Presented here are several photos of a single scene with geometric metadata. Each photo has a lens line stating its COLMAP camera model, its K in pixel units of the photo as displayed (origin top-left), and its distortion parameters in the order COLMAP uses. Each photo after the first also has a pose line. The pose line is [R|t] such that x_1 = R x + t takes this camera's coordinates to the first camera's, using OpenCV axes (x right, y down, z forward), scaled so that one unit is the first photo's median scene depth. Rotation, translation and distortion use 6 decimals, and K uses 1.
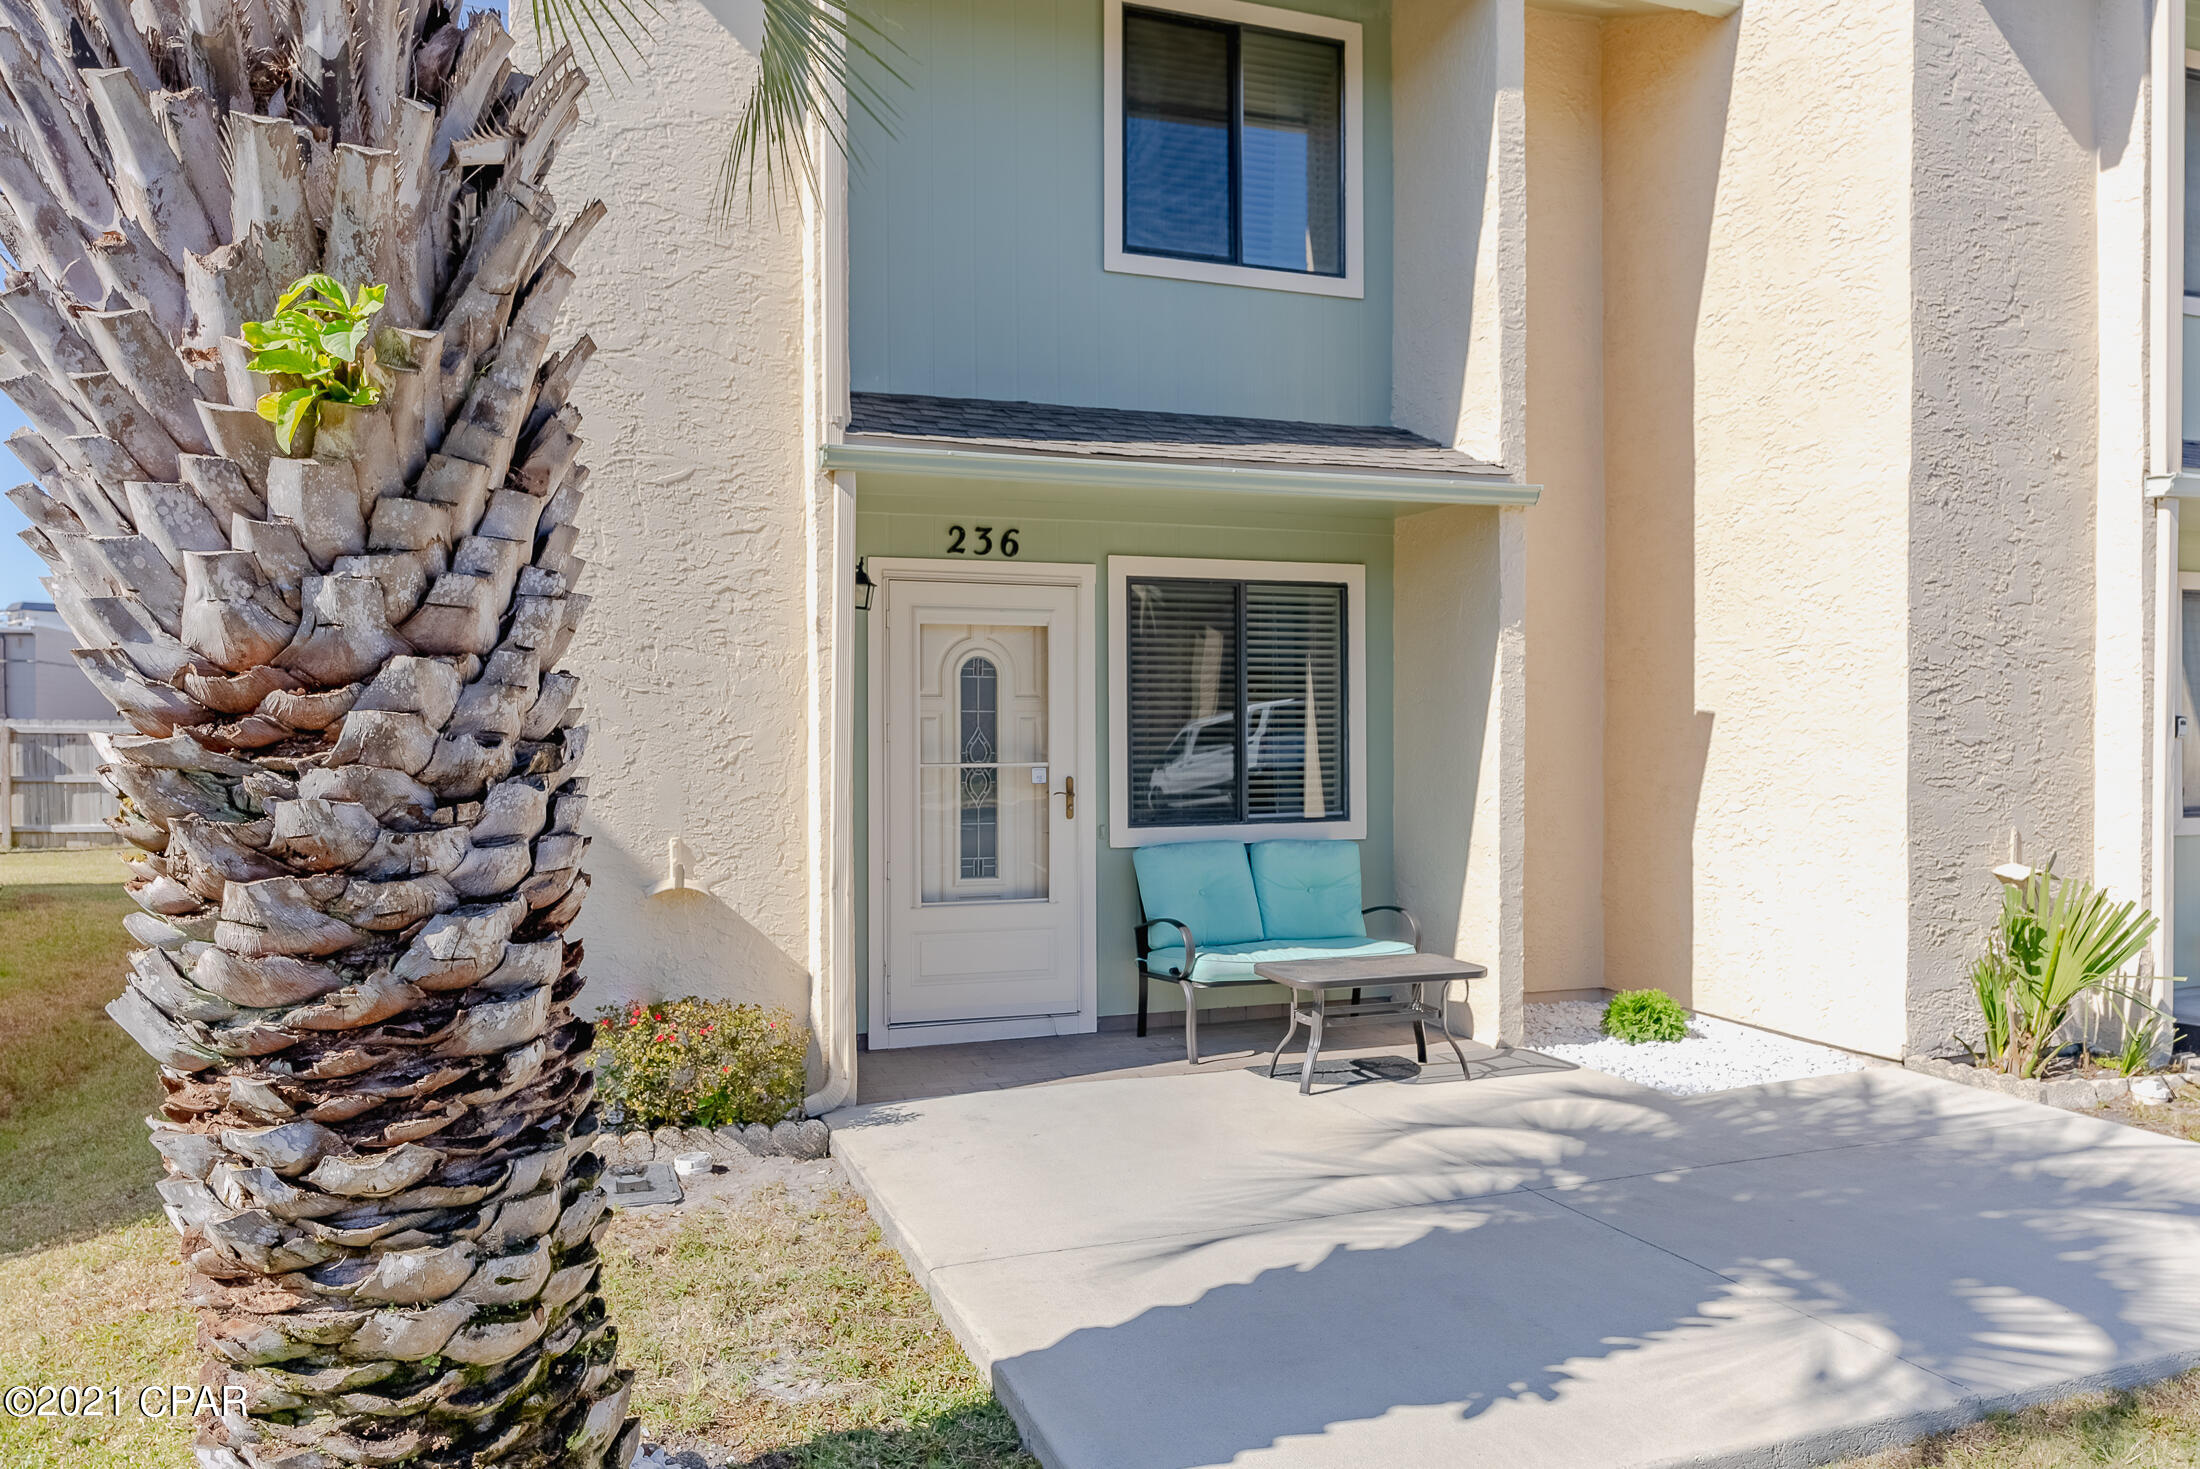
lens RADIAL K [[1520.4, 0, 1108.1], [0, 1520.4, 729.5], [0, 0, 1]] dist [-0.003571, 0.010318]
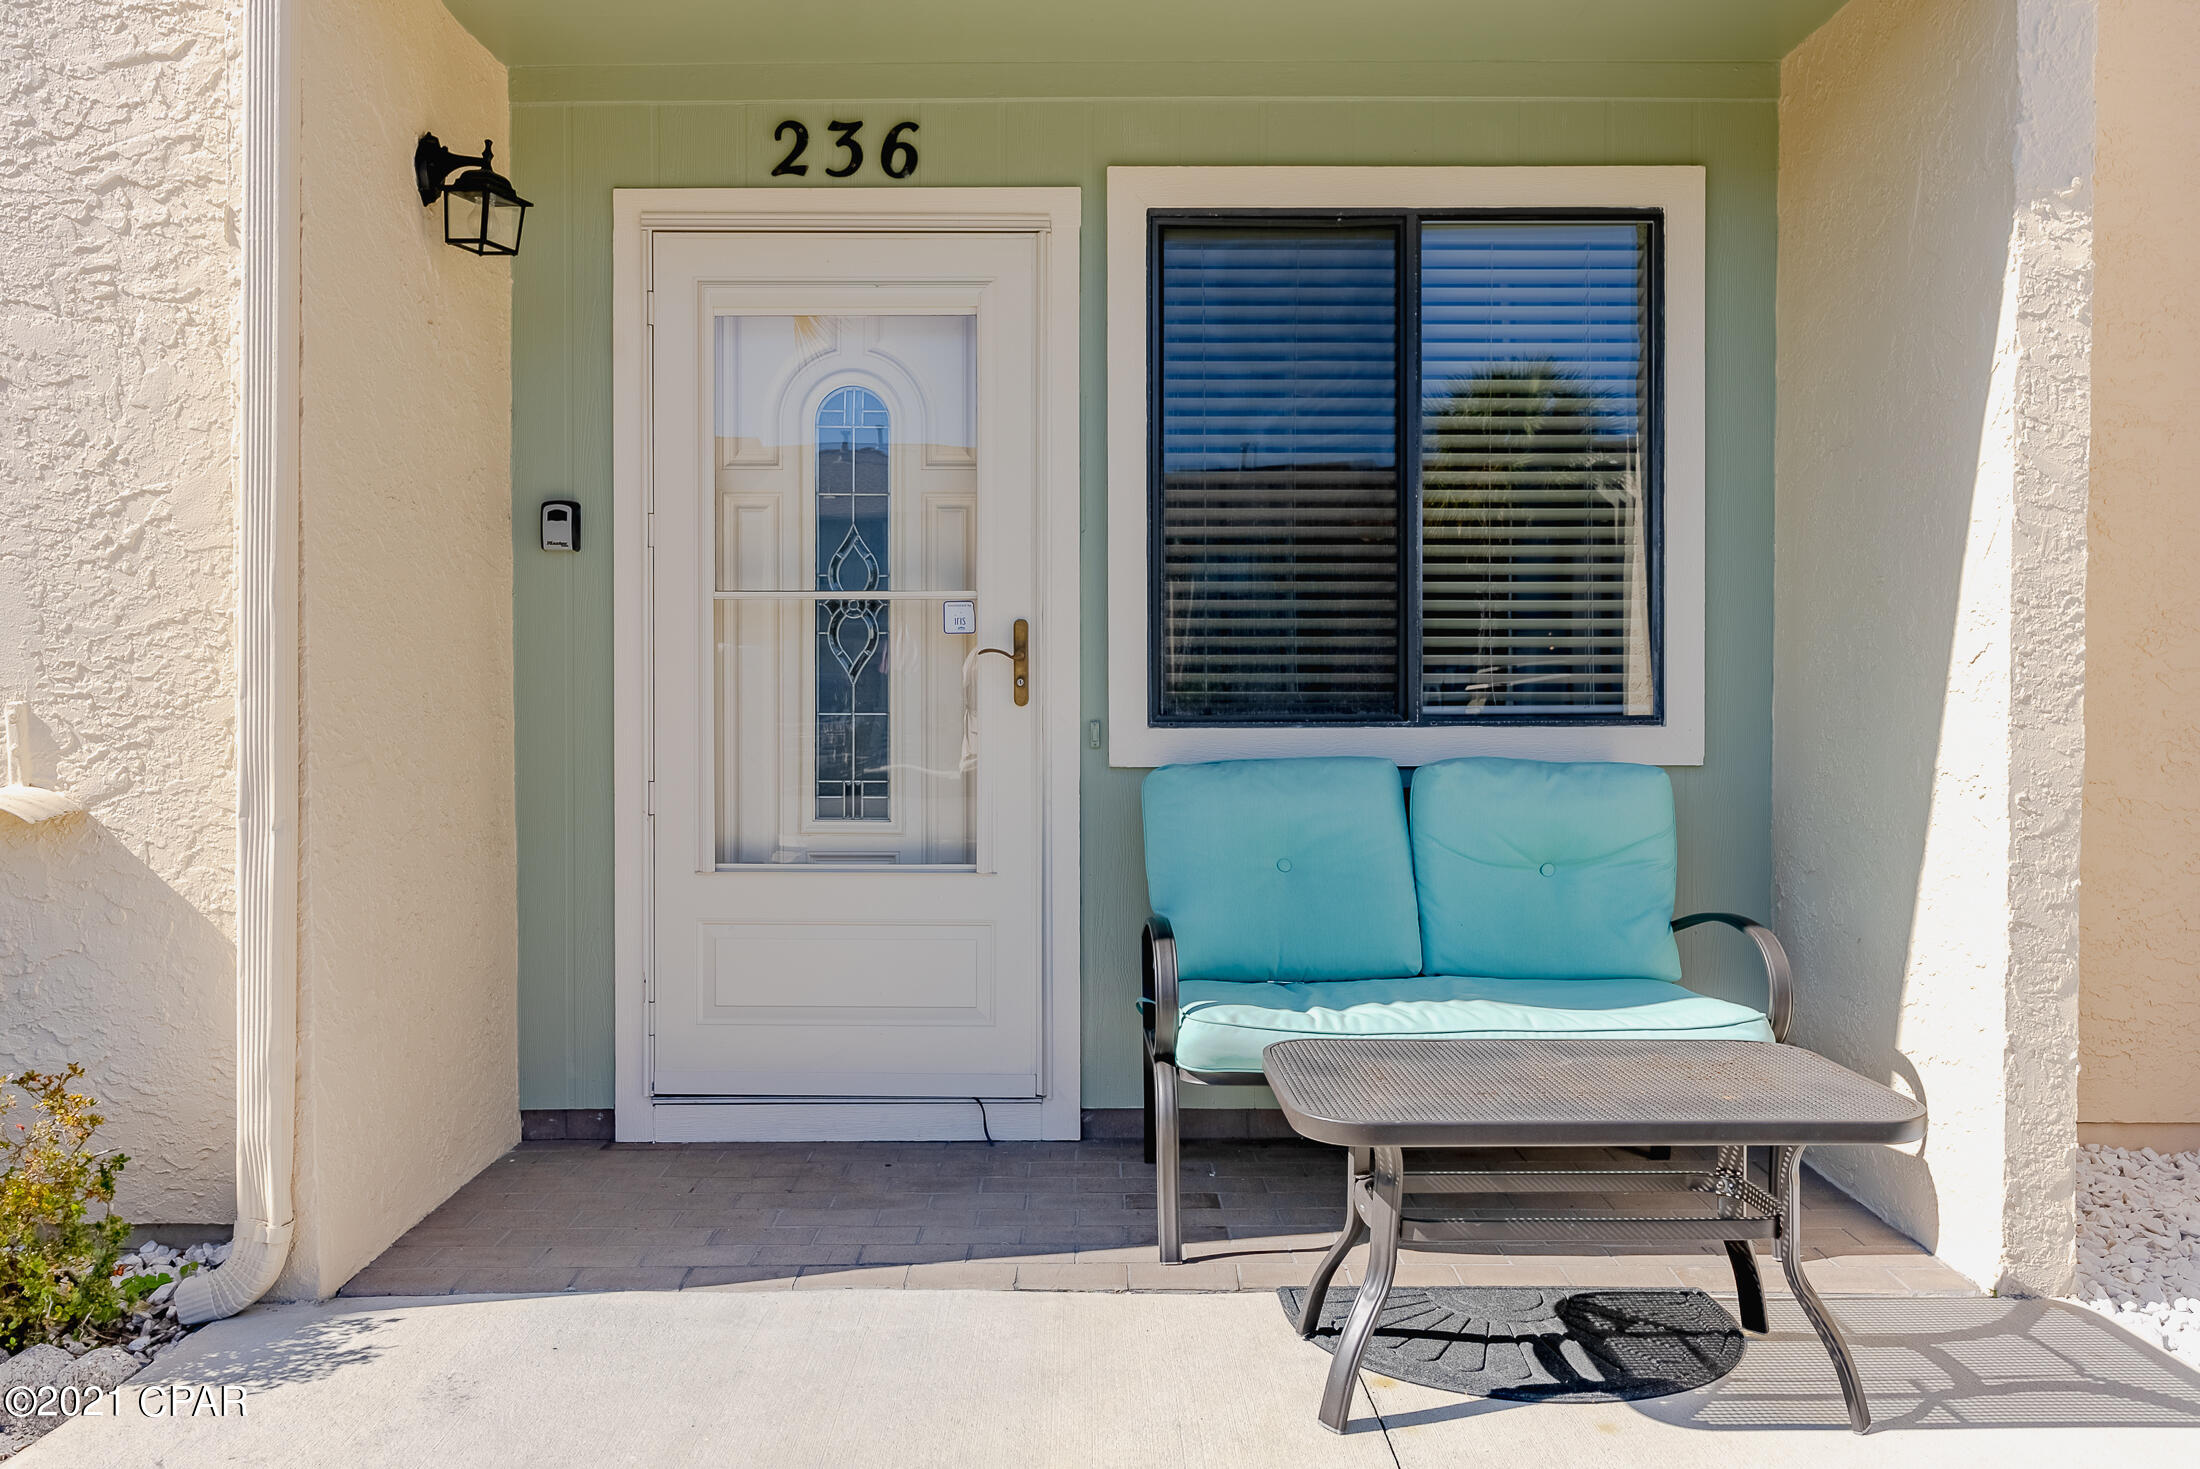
lens RADIAL K [[1520.4, 0, 1113.0], [0, 1520.4, 731.6], [0, 0, 1]] dist [-0.003571, 0.010318]
pose [[0.940414, 0.008258, -0.339931, 0.188287], [-0.002791, 0.999859, 0.016567, 0.064973], [0.340020, -0.014631, 0.940304, 0.602983]]
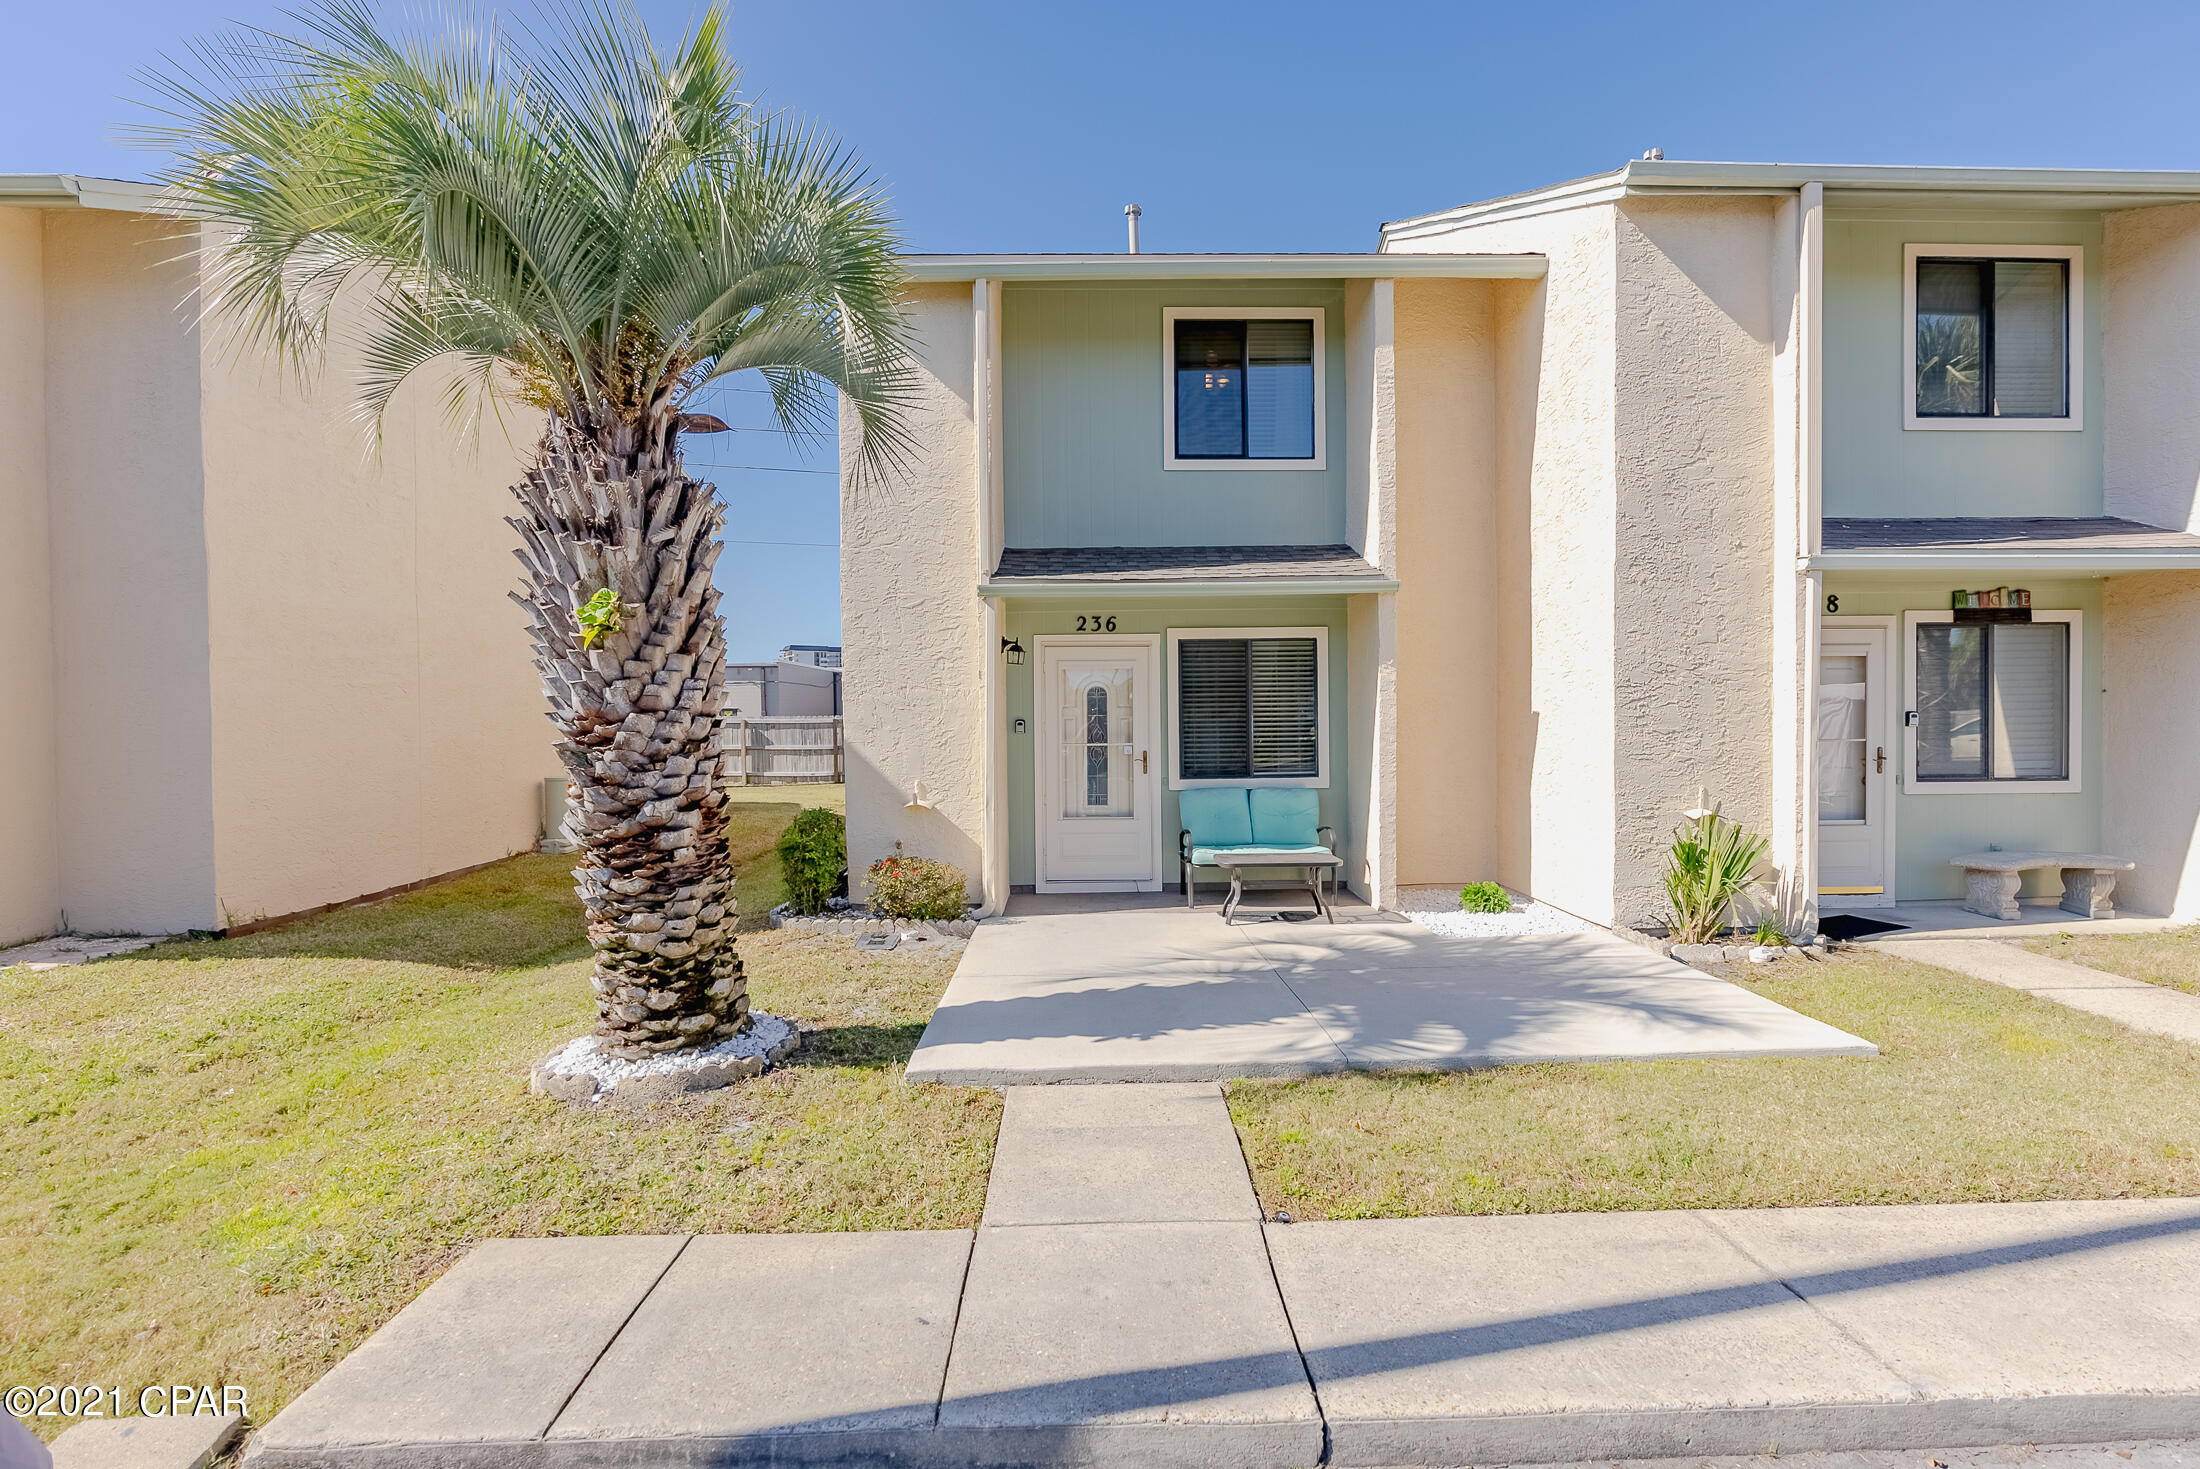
lens RADIAL K [[1039.3, 0, 1105.9], [0, 1039.3, 732.1], [0, 0, 1]] dist [-0.010009, 0.004461]
pose [[0.945269, -0.001744, -0.326288, 0.372484], [0.007338, 0.999846, 0.015911, -0.012800], [0.326211, -0.017435, 0.945136, -0.214592]]
